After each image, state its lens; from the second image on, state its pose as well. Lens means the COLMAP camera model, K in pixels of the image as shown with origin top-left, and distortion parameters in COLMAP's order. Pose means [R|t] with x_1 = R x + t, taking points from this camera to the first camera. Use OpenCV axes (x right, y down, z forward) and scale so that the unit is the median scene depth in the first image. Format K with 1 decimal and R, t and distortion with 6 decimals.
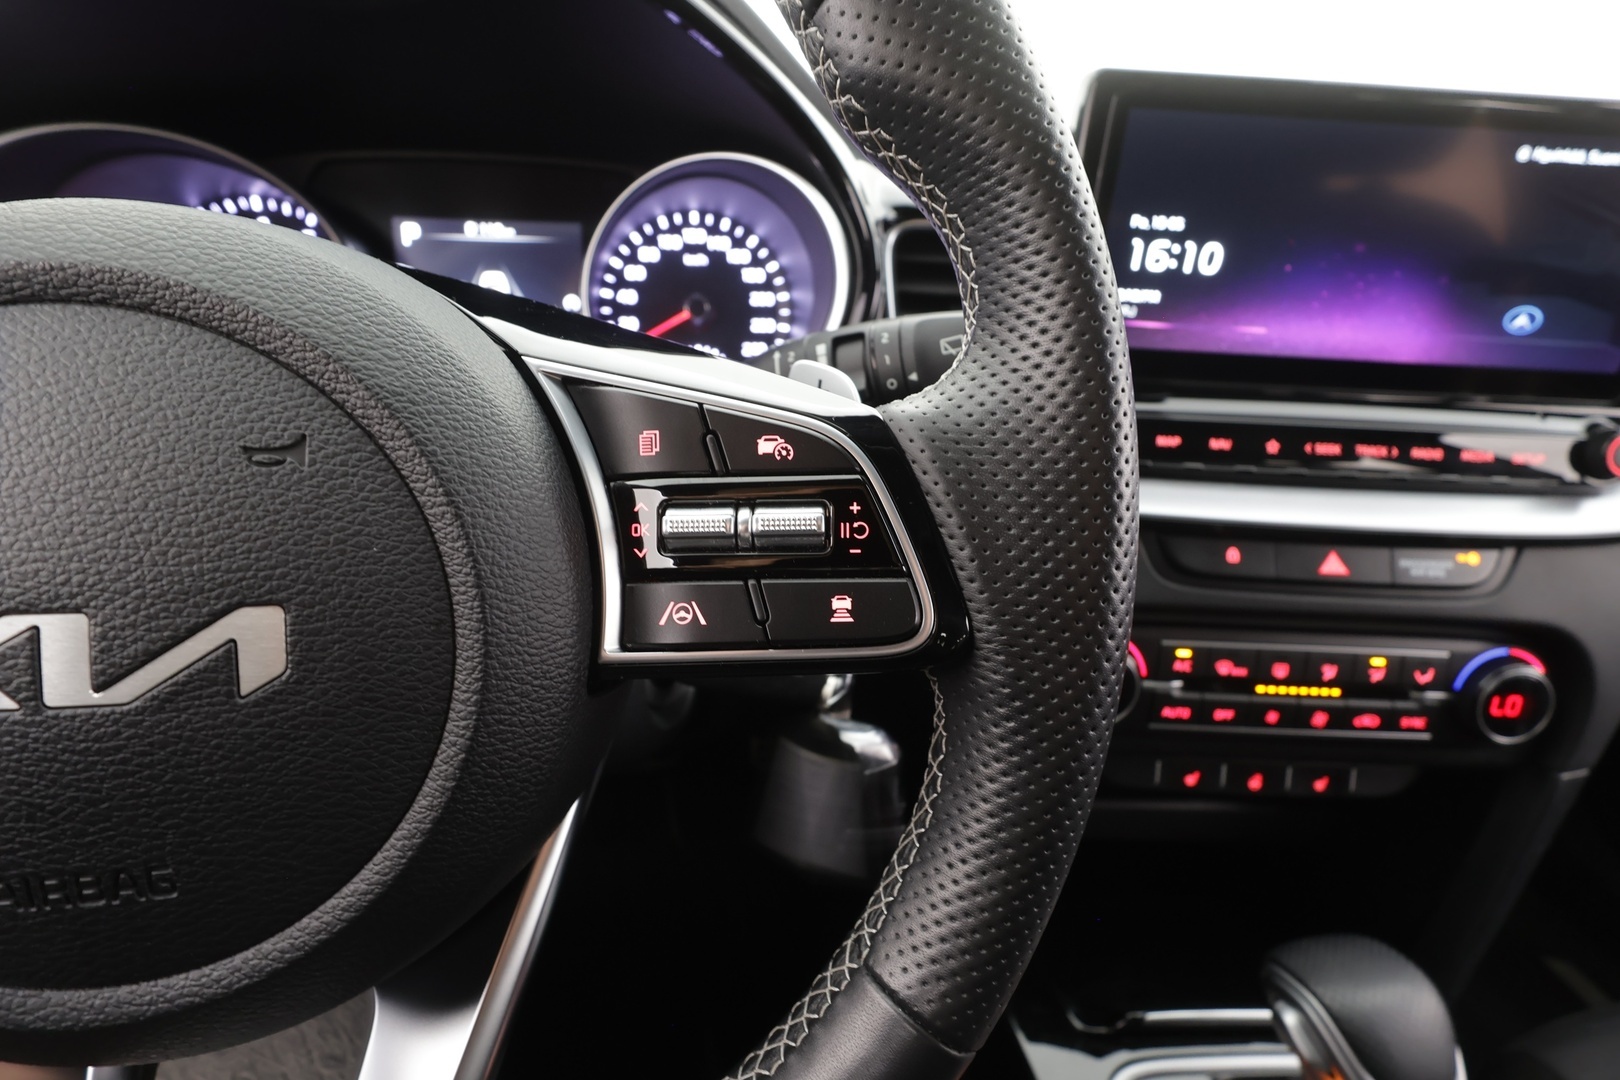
lens RADIAL K [[752.7, 0, 817.1], [0, 752.7, 535.5], [0, 0, 1]] dist [0.001059, 0.000244]
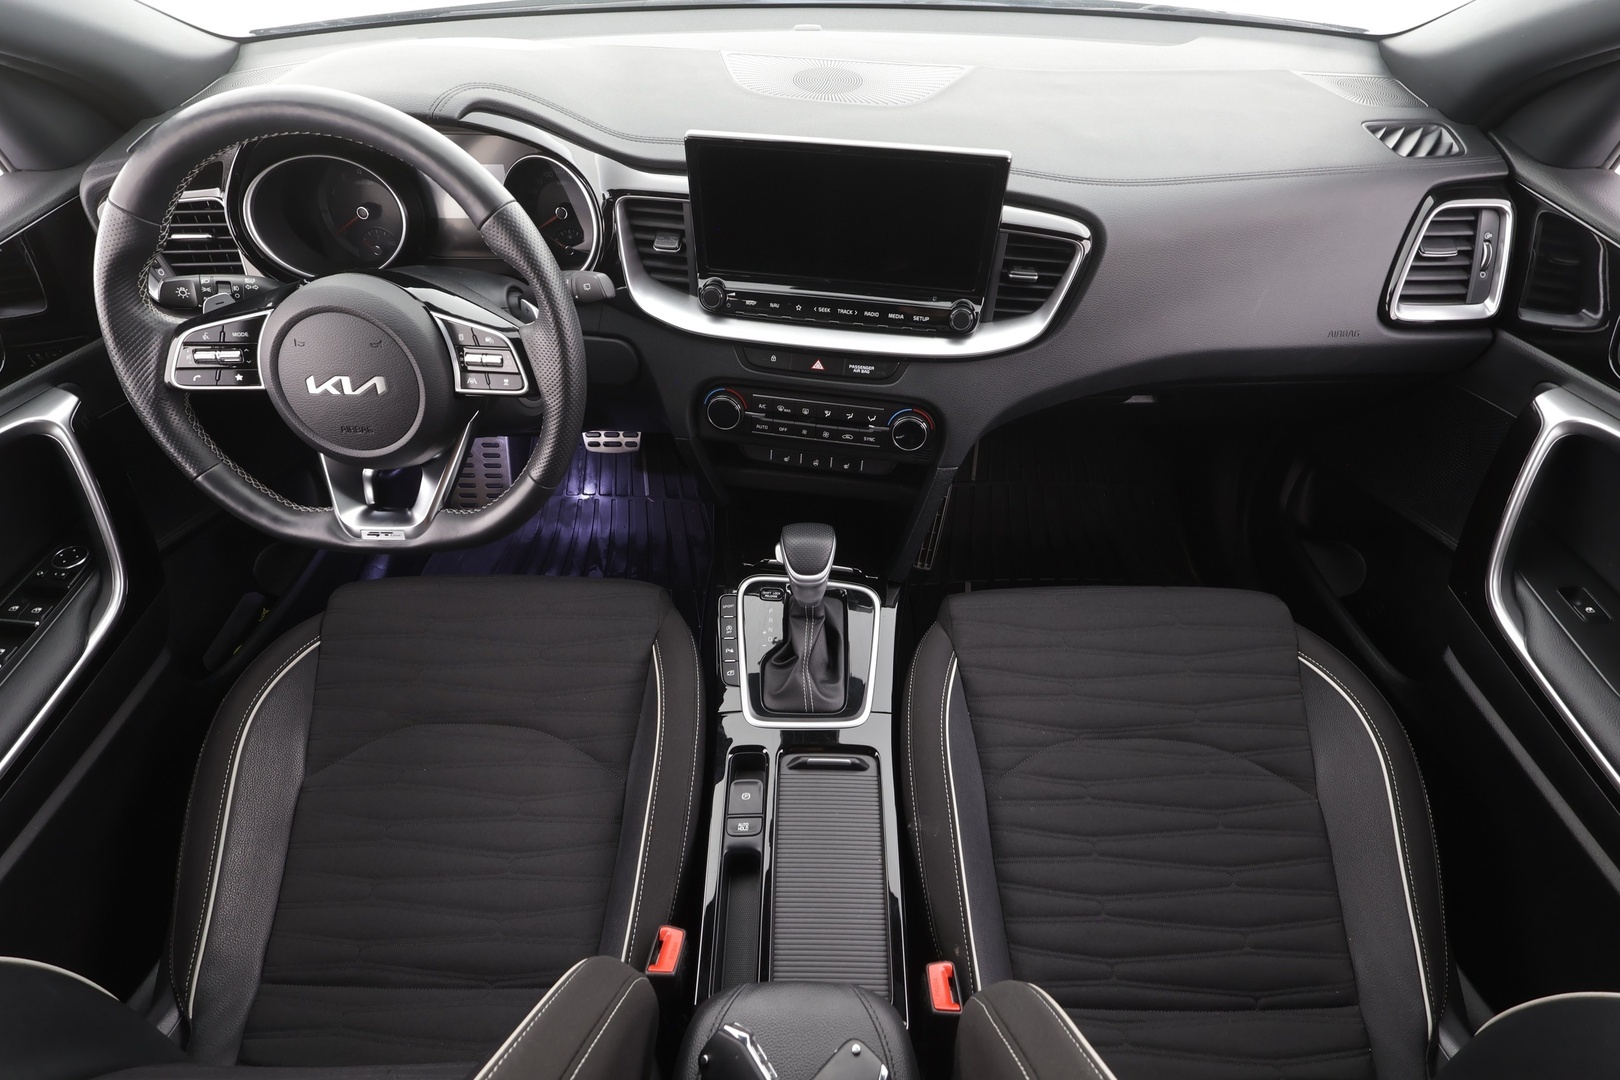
lens RADIAL K [[755.4, 0, 810.0], [0, 755.4, 540.0], [0, 0, 1]] dist [-0.000054, 0.000139]
pose [[0.985231, 0.089703, -0.145857, 2.284853], [-0.032345, 0.933961, 0.355907, -0.604474], [0.168150, -0.345933, 0.923069, -2.767107]]
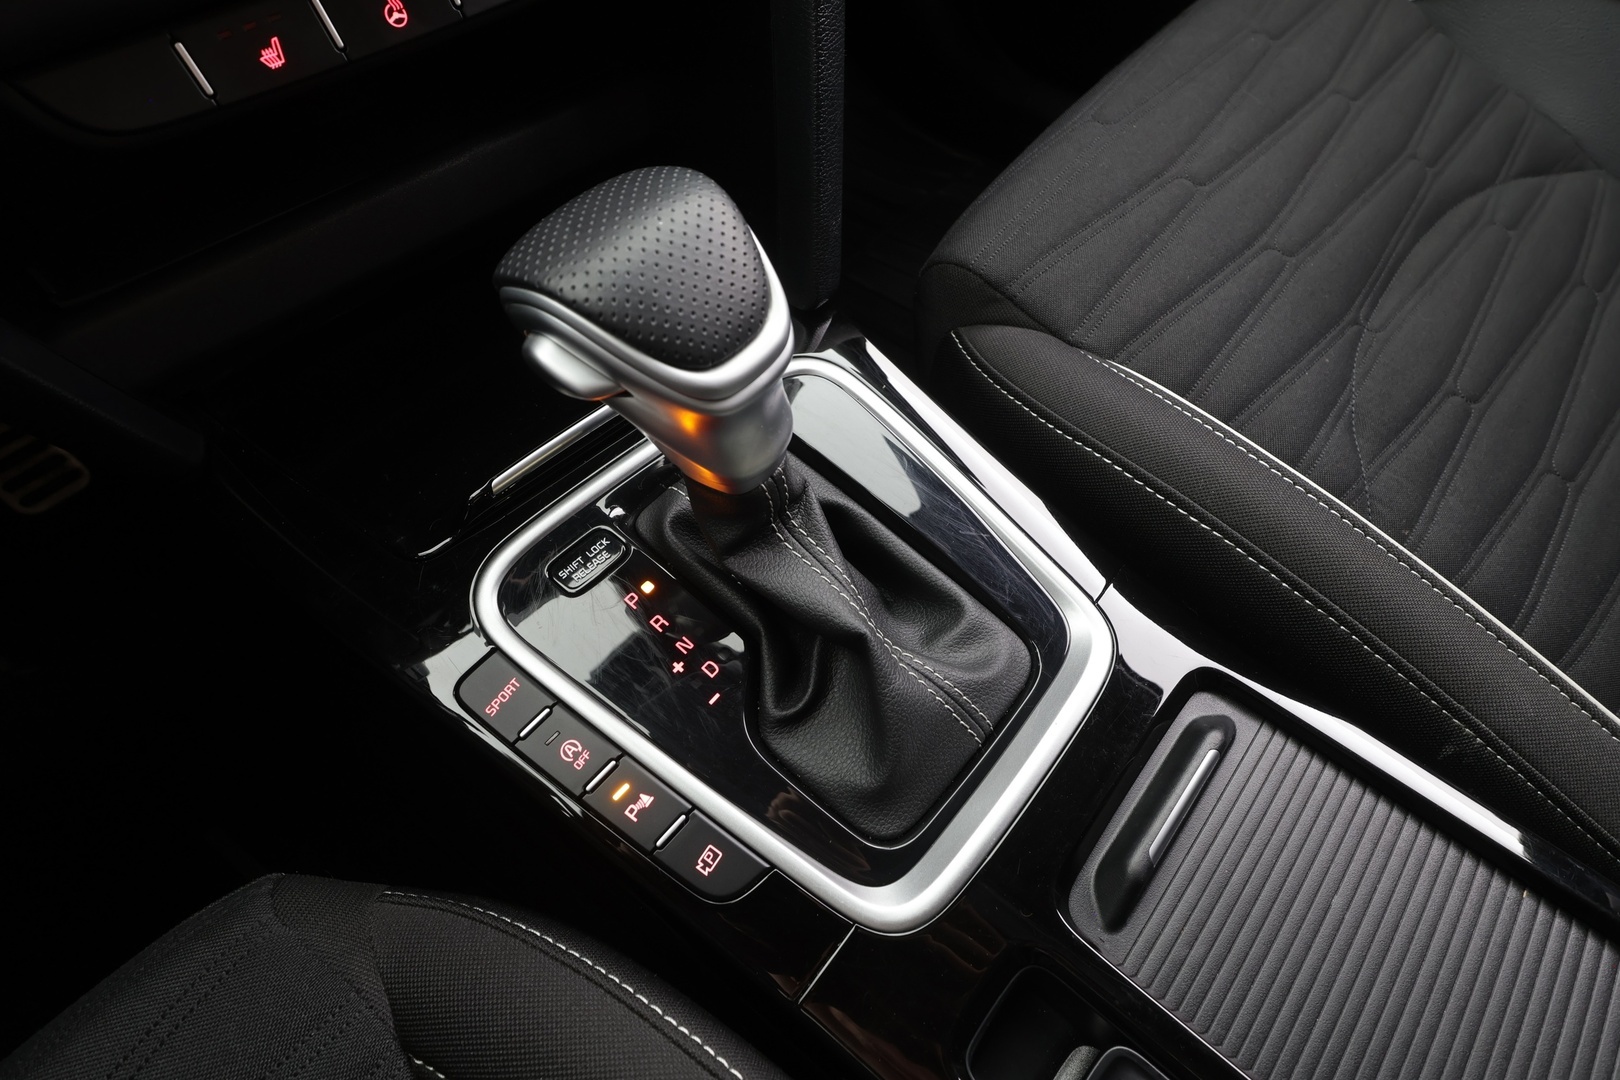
lens RADIAL K [[790.1, 0, 810.0], [0, 790.1, 540.0], [0, 0, 1]] dist [-0.000388, -0.000192]
pose [[0.764241, -0.584563, 0.272439, 1.107606], [0.365717, 0.740752, 0.563504, 1.001971], [-0.531213, -0.331018, 0.779897, 0.741612]]
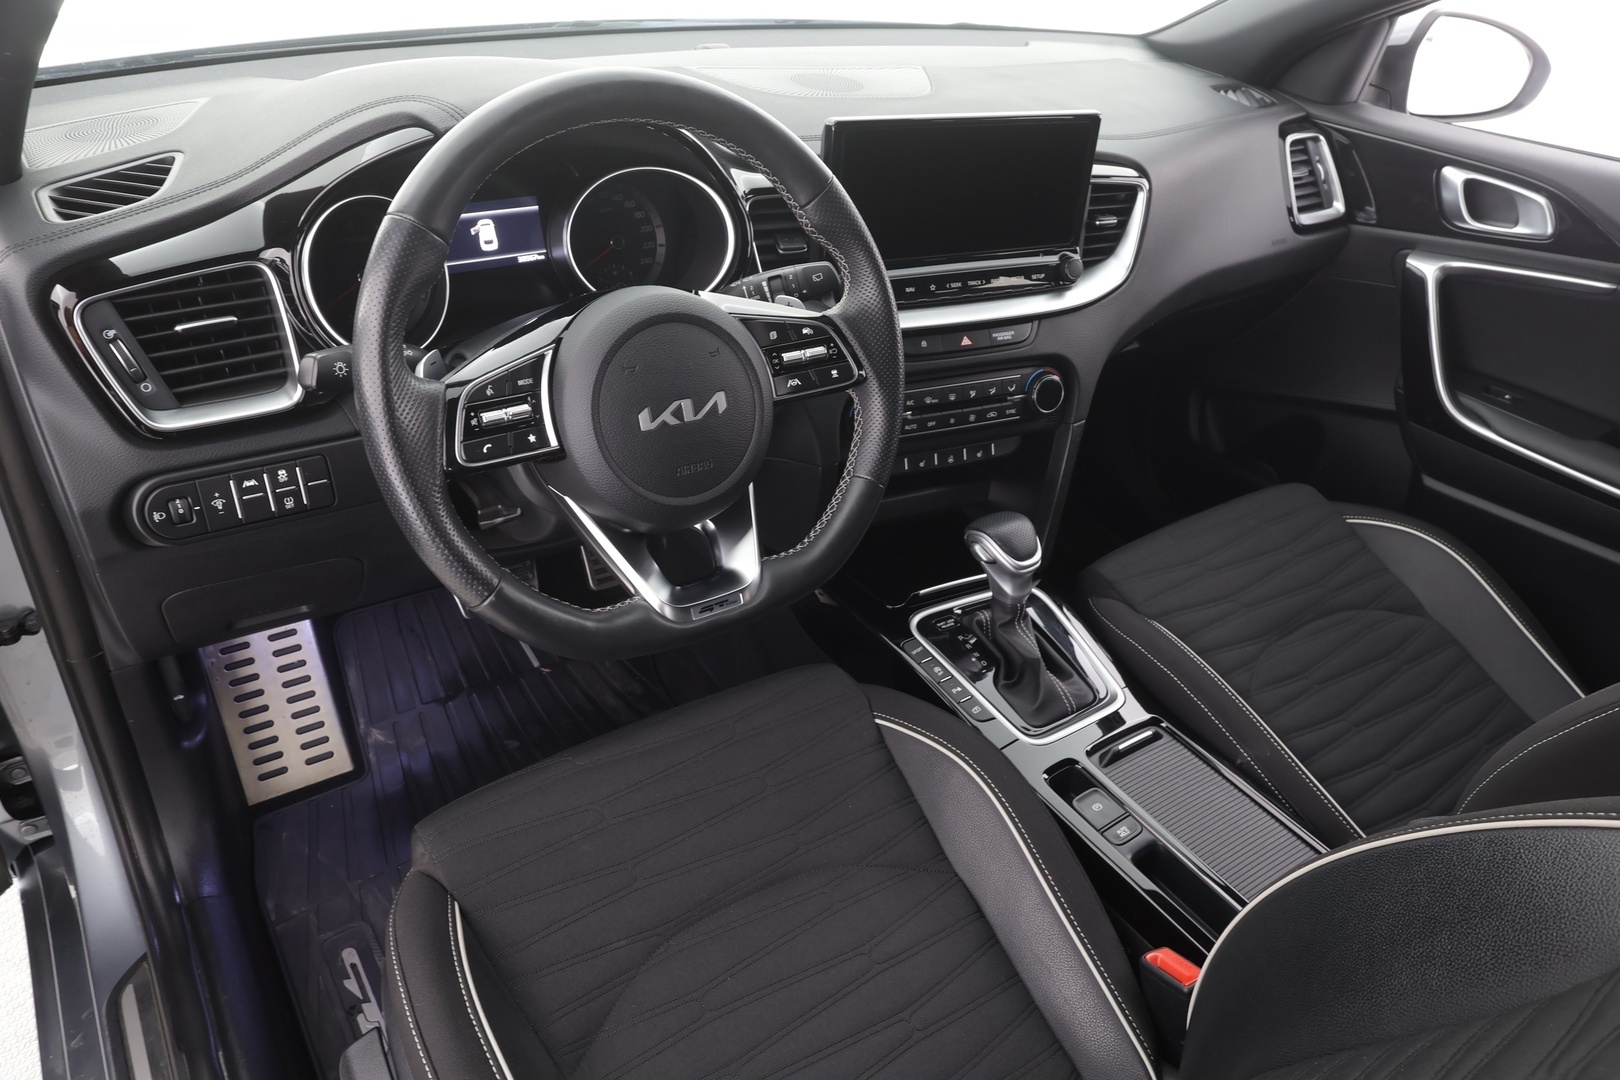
lens RADIAL K [[1067.4, 0, 810.0], [0, 1067.4, 540.0], [0, 0, 1]] dist [0.003237, 0.002380]
pose [[0.904461, -0.222306, 0.364048, -2.028930], [0.166787, 0.969821, 0.177846, -0.055848], [-0.392598, -0.100137, 0.914243, -3.563239]]
